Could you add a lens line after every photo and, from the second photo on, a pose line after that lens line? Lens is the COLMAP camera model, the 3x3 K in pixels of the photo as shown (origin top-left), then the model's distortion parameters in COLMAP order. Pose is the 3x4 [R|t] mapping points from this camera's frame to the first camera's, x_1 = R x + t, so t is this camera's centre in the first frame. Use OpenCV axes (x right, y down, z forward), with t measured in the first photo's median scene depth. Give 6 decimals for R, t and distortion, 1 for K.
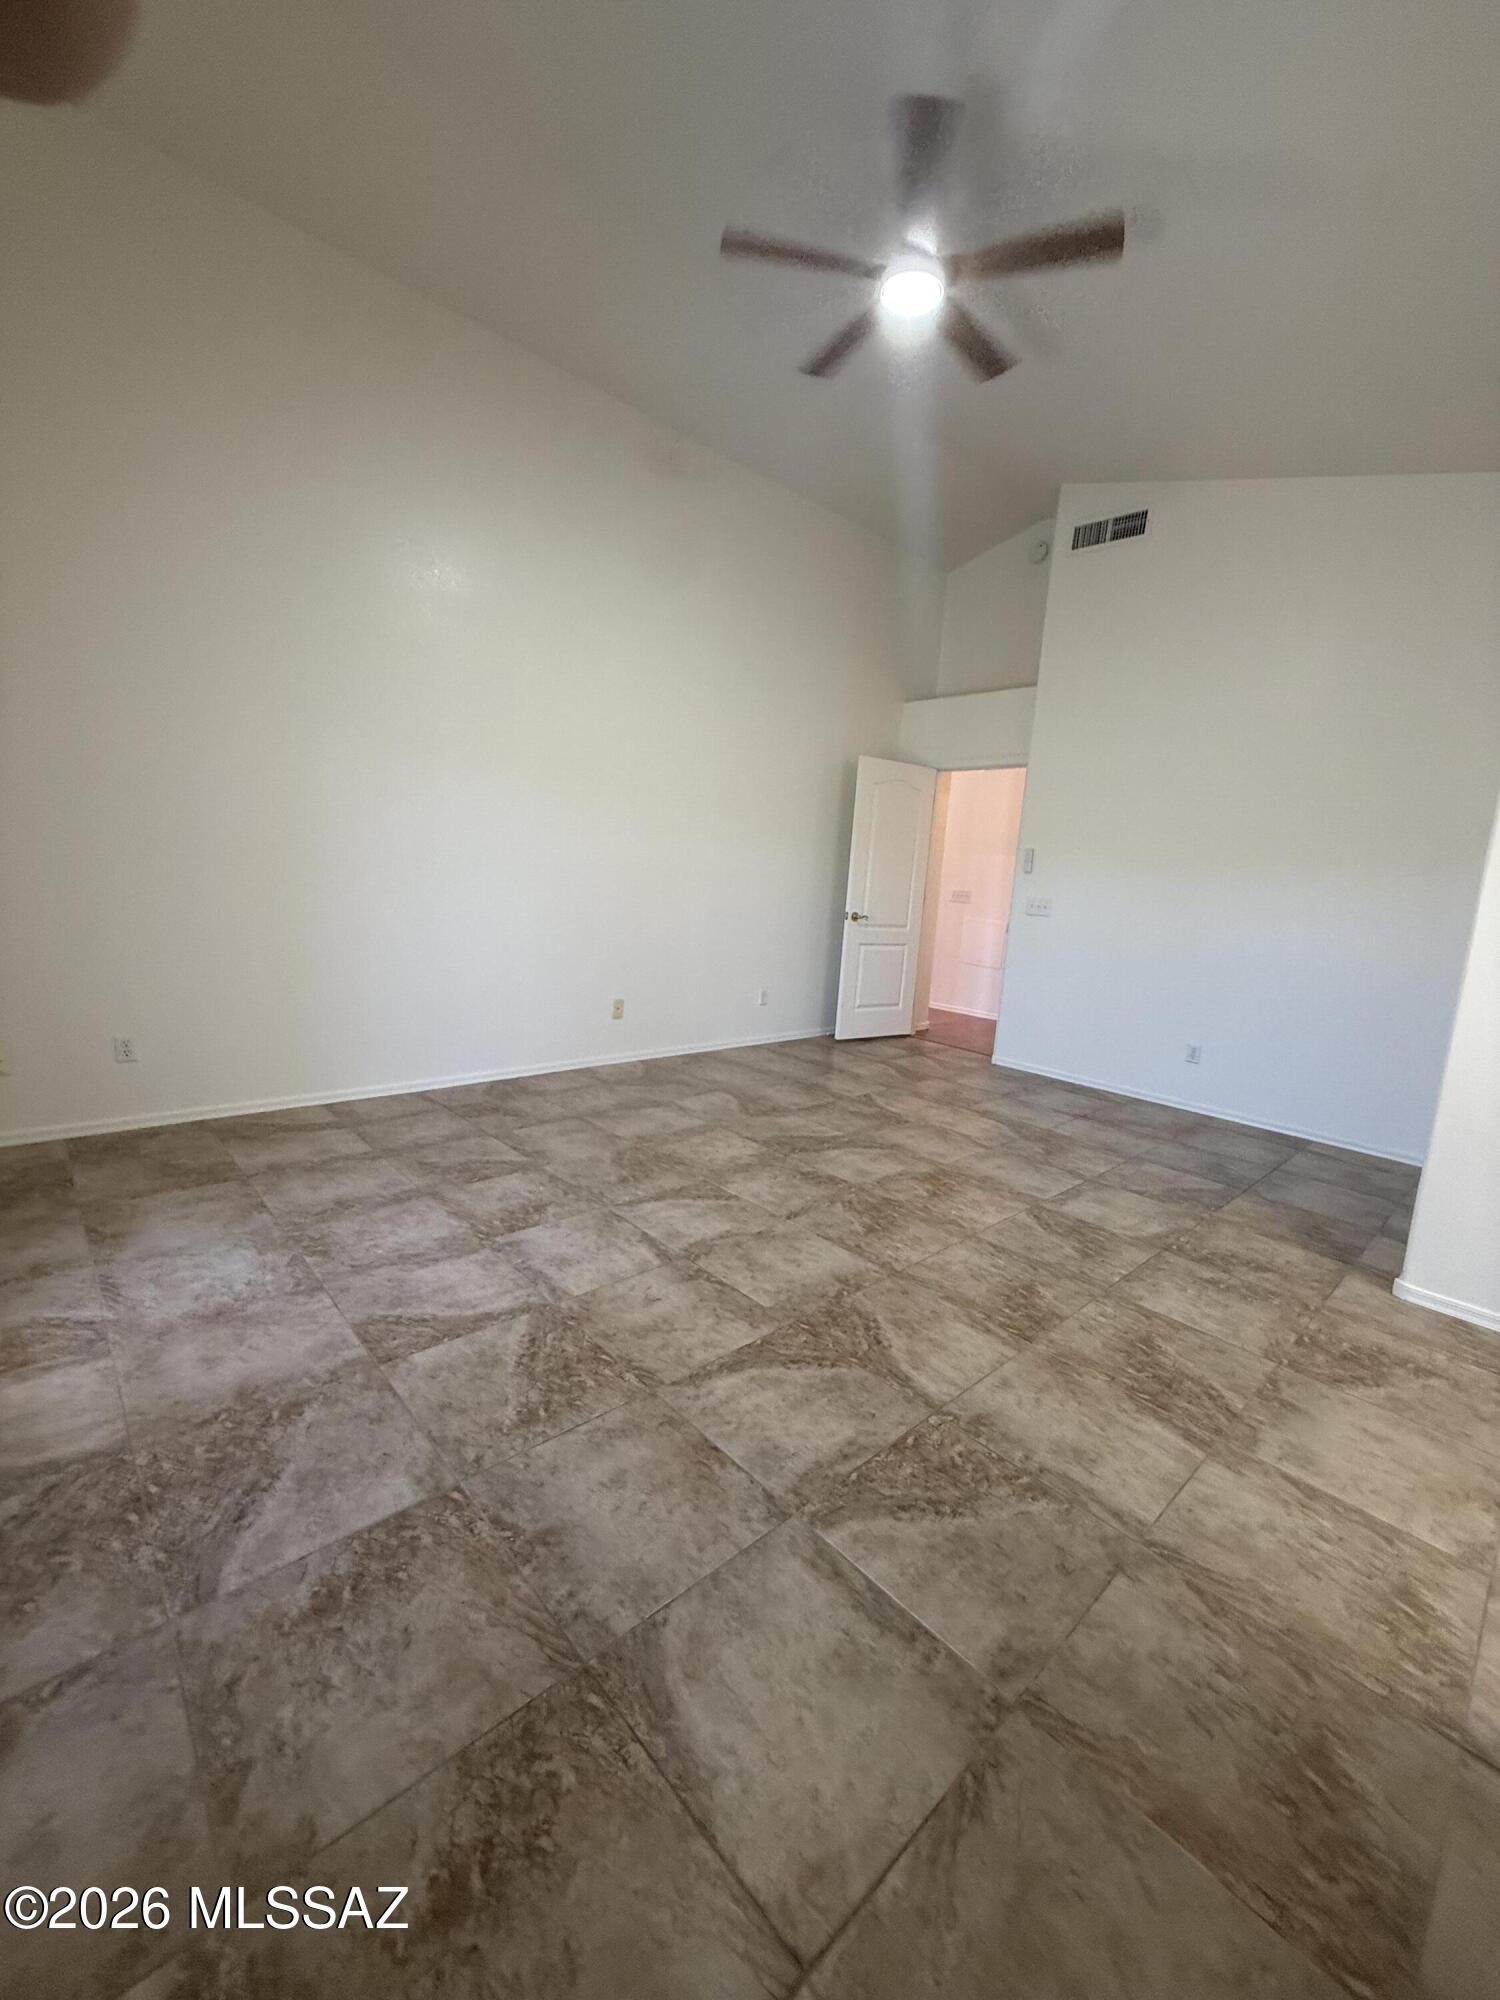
lens RADIAL K [[801.8, 0, 747.2], [0, 801.8, 997.5], [0, 0, 1]] dist [-0.002258, 0.000253]
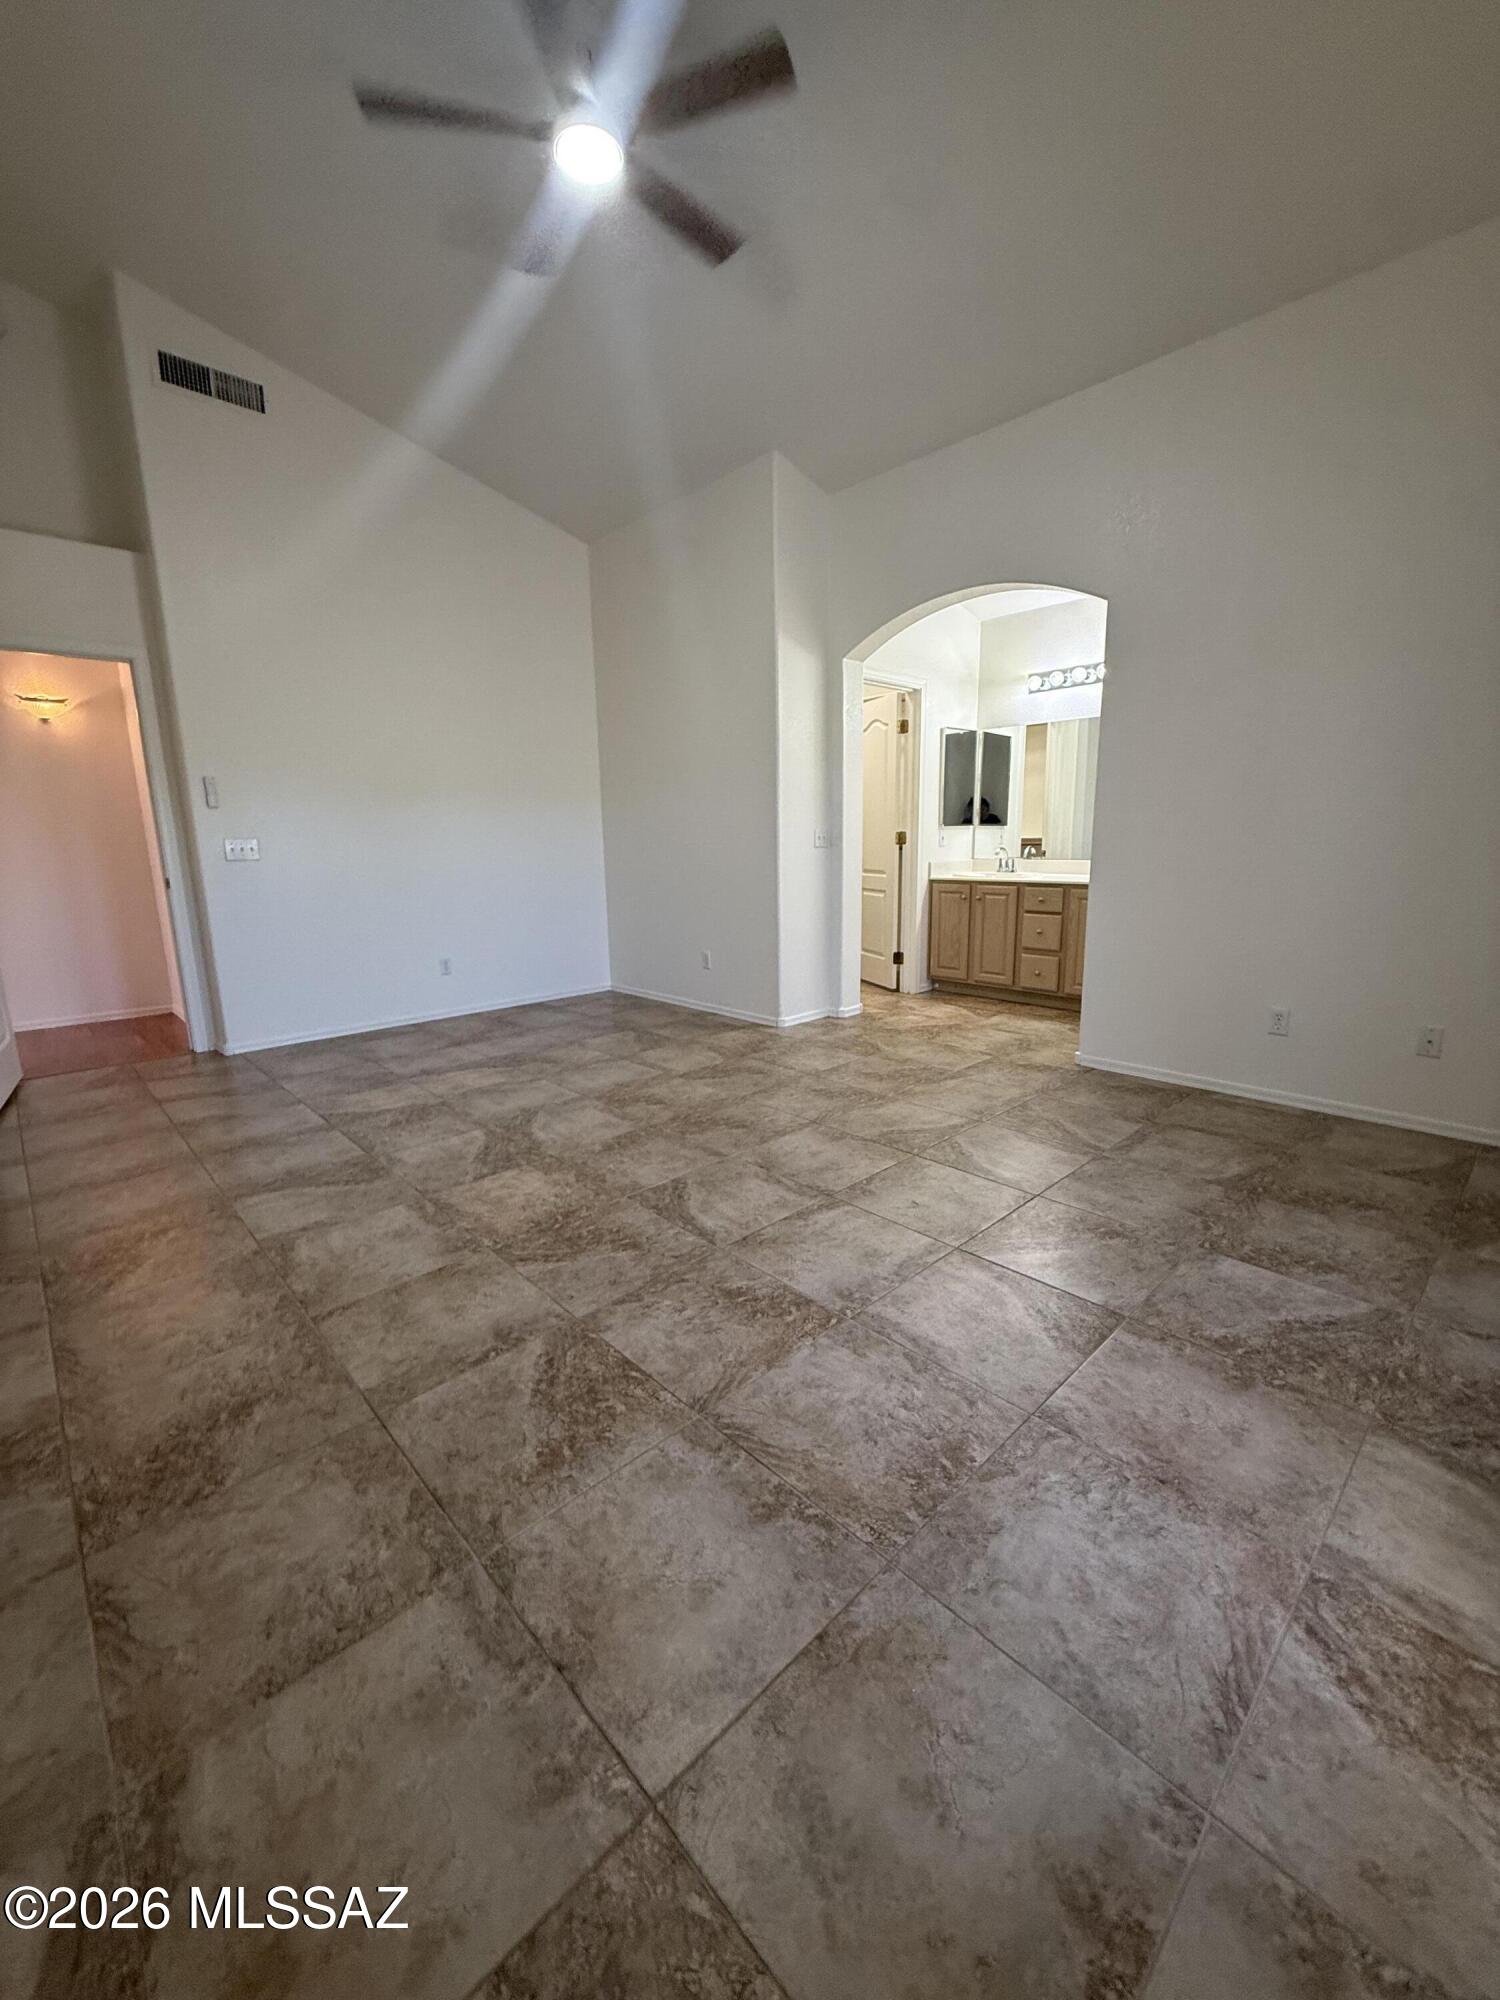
lens RADIAL K [[801.8, 0, 753.0], [0, 801.8, 997.5], [0, 0, 1]] dist [-0.002258, 0.000253]
pose [[-0.021009, -0.260934, 0.965128, -0.945423], [0.172043, 0.949997, 0.260588, -0.184647], [-0.984865, 0.171519, 0.024934, 0.987843]]
